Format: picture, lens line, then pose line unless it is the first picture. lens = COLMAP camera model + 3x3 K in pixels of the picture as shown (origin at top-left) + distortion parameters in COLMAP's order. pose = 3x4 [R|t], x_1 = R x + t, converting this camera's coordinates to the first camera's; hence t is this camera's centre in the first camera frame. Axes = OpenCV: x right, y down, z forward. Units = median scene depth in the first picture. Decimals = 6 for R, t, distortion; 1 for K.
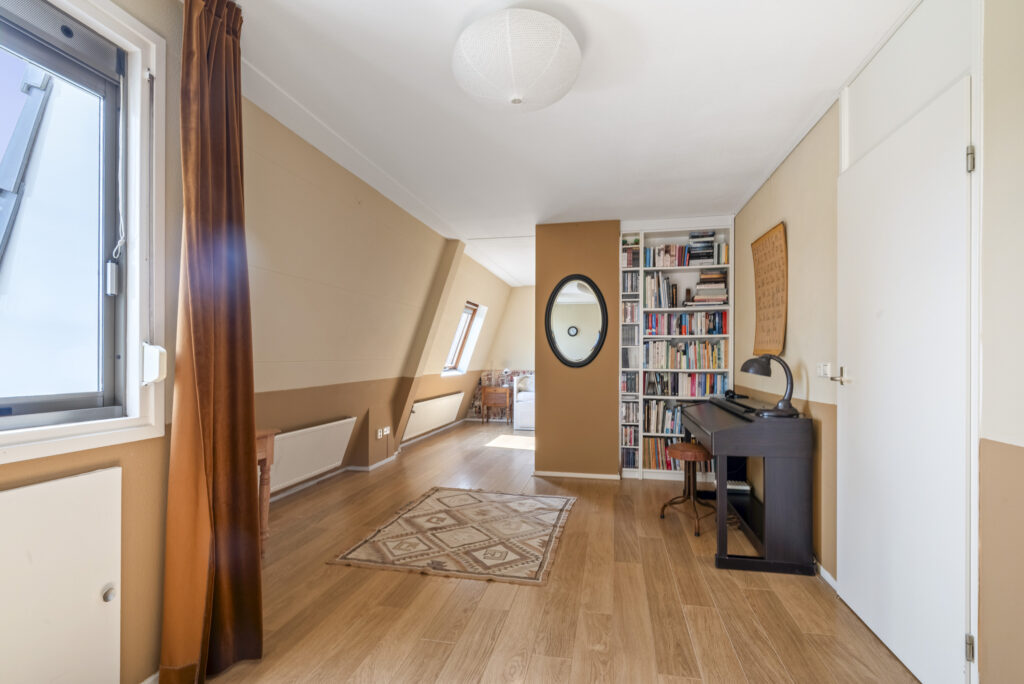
lens RADIAL K [[466.9, 0, 519.2], [0, 466.9, 350.8], [0, 0, 1]] dist [-0.004579, 0.000094]
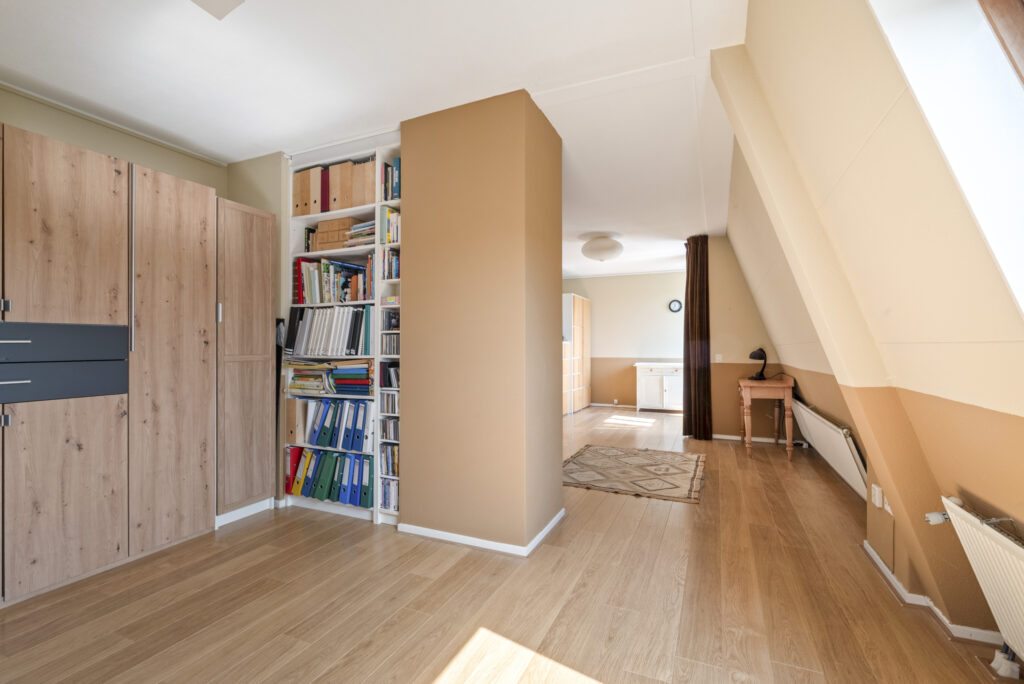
lens RADIAL K [[462.2, 0, 512.0], [0, 462.2, 342.0], [0, 0, 1]] dist [-0.000858, -0.000022]
pose [[-0.975292, 0.001891, 0.220910, -0.057907], [-0.004279, 0.999614, -0.027448, 0.051442], [-0.220877, -0.027715, -0.974908, 2.293298]]
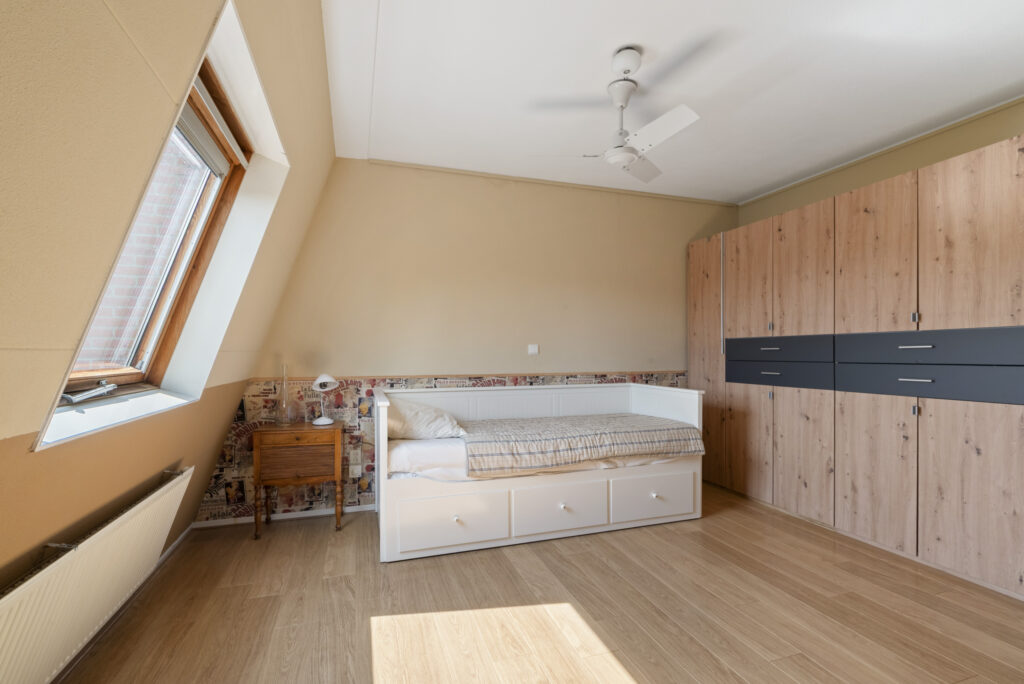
lens RADIAL K [[466.9, 0, 519.2], [0, 466.9, 350.8], [0, 0, 1]] dist [-0.004579, 0.000094]
pose [[0.861382, -0.002746, 0.507951, -0.211467], [-0.004556, 0.999903, 0.013131, 0.036778], [-0.507938, -0.013625, 0.861286, 1.530100]]
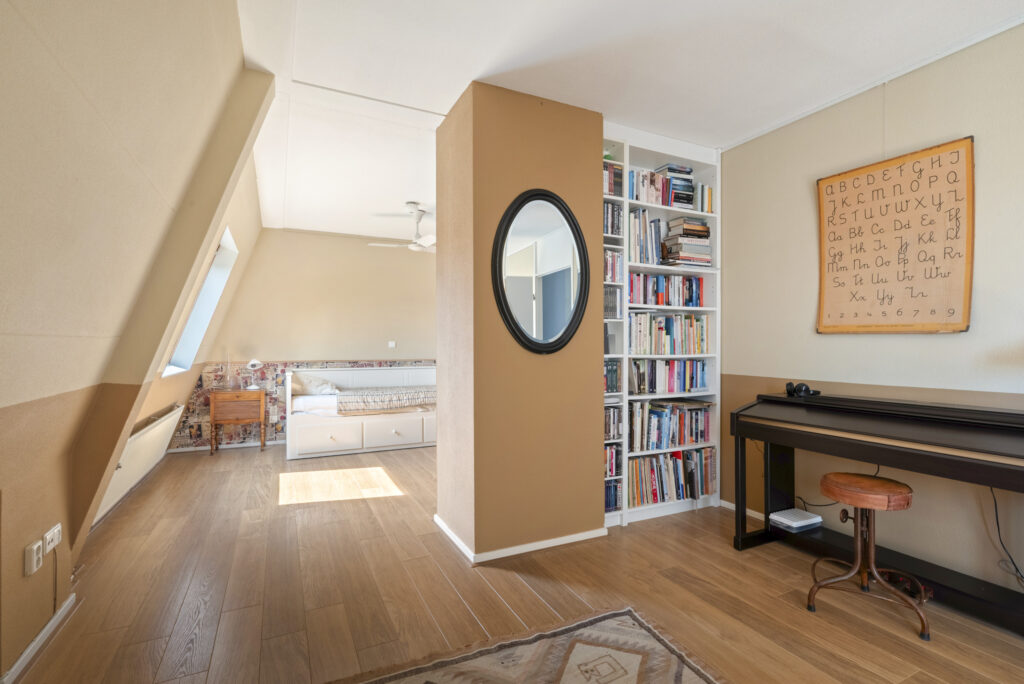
lens RADIAL K [[475.4, 0, 517.0], [0, 475.4, 339.9], [0, 0, 1]] dist [-0.000731, -0.000452]
pose [[0.790157, 0.005302, 0.612882, -0.348396], [-0.007939, 0.999967, 0.001585, 0.023913], [-0.612854, -0.006118, 0.790173, 0.761902]]
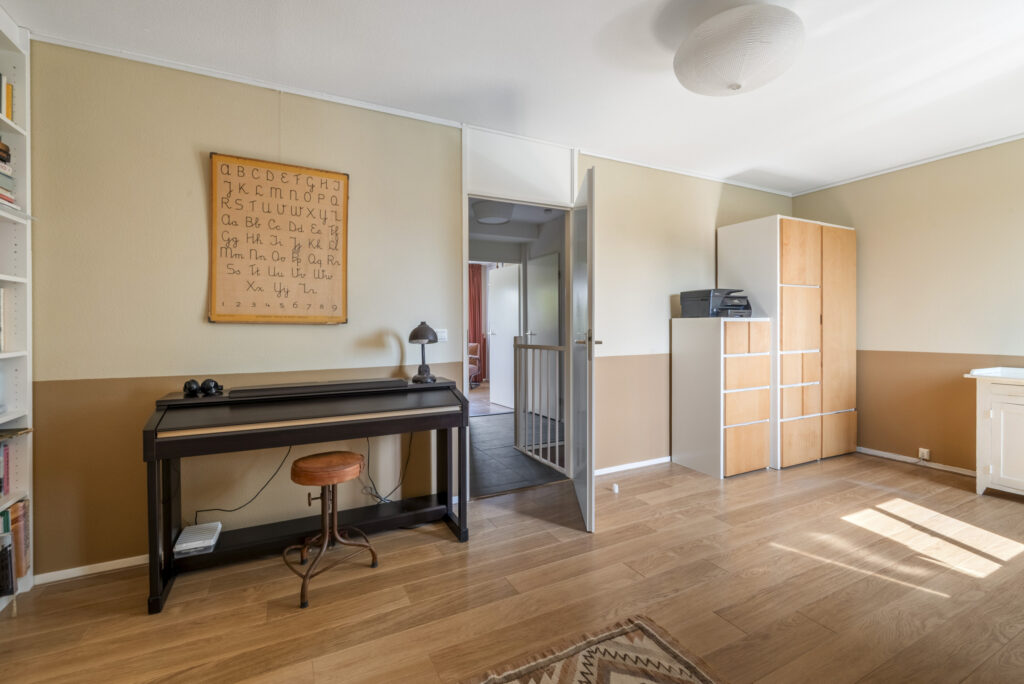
lens RADIAL K [[454.5, 0, 512.1], [0, 454.5, 330.1], [0, 0, 1]] dist [-0.003789, -0.000485]
pose [[-0.623092, -0.000941, 0.782148, -0.284442], [-0.005899, 0.999976, -0.003497, 0.021859], [-0.782127, -0.006793, -0.623082, 1.153714]]
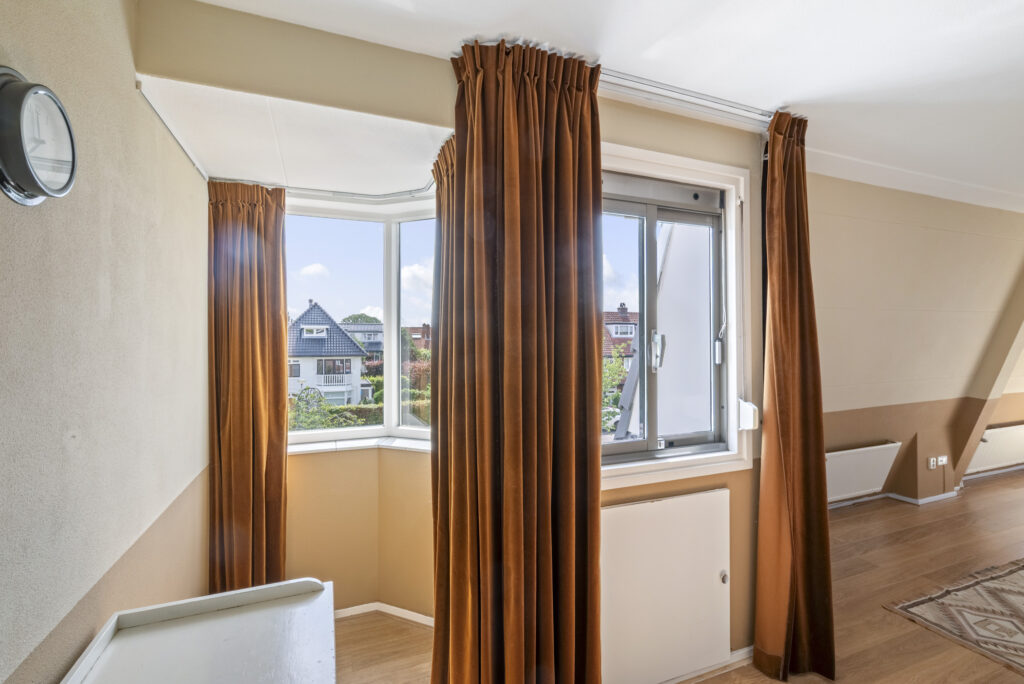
lens RADIAL K [[468.2, 0, 522.1], [0, 468.2, 335.1], [0, 0, 1]] dist [0.001219, 0.000544]
pose [[0.560695, -0.013182, -0.827917, -0.014263], [0.018930, 0.999816, -0.003099, -0.096557], [0.827806, -0.013935, 0.560841, -0.130495]]
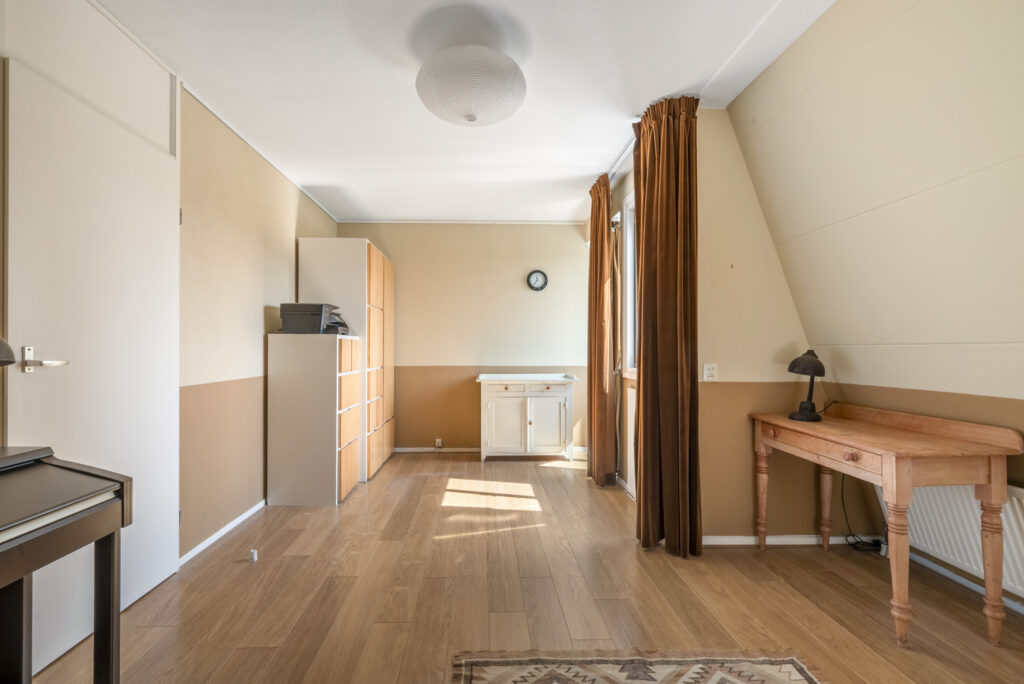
lens RADIAL K [[474.9, 0, 497.4], [0, 474.9, 347.3], [0, 0, 1]] dist [0.001525, 0.000285]
pose [[-0.972638, -0.000873, -0.232324, 0.113449], [0.003313, 0.999839, -0.017627, 0.033107], [0.232302, -0.017915, -0.972479, 1.213981]]
